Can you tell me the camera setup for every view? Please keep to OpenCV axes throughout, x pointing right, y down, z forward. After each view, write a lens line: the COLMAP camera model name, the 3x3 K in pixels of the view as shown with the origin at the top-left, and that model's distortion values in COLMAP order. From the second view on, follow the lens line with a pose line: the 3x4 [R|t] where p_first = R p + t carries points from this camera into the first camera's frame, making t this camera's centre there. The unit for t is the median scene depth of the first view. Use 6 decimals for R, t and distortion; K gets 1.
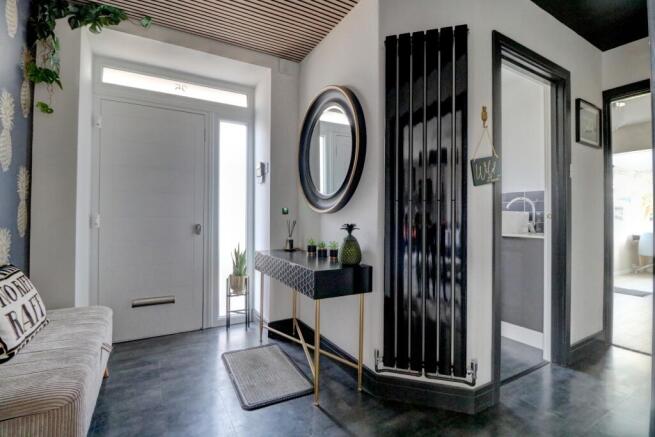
lens RADIAL K [[307.0, 0, 327.5], [0, 307.0, 218.5], [0, 0, 1]] dist [-0.003130, -0.000634]
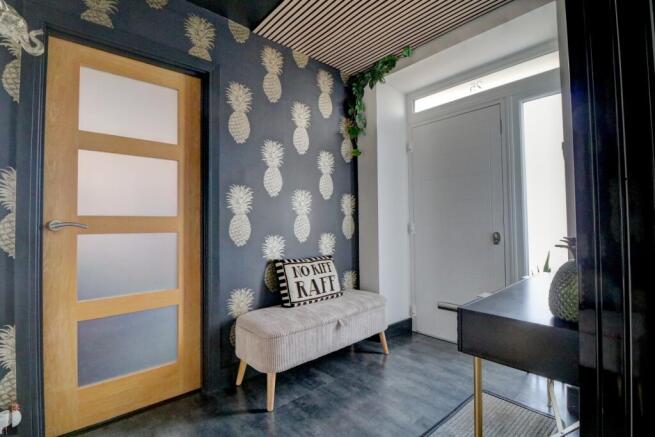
lens RADIAL K [[315.9, 0, 327.5], [0, 315.9, 218.5], [0, 0, 1]] dist [-0.000760, -0.000246]
pose [[0.214449, -0.029619, -0.976286, 0.519017], [0.012751, 0.999540, -0.027523, -0.000932], [0.976652, -0.006547, 0.214728, 0.524294]]
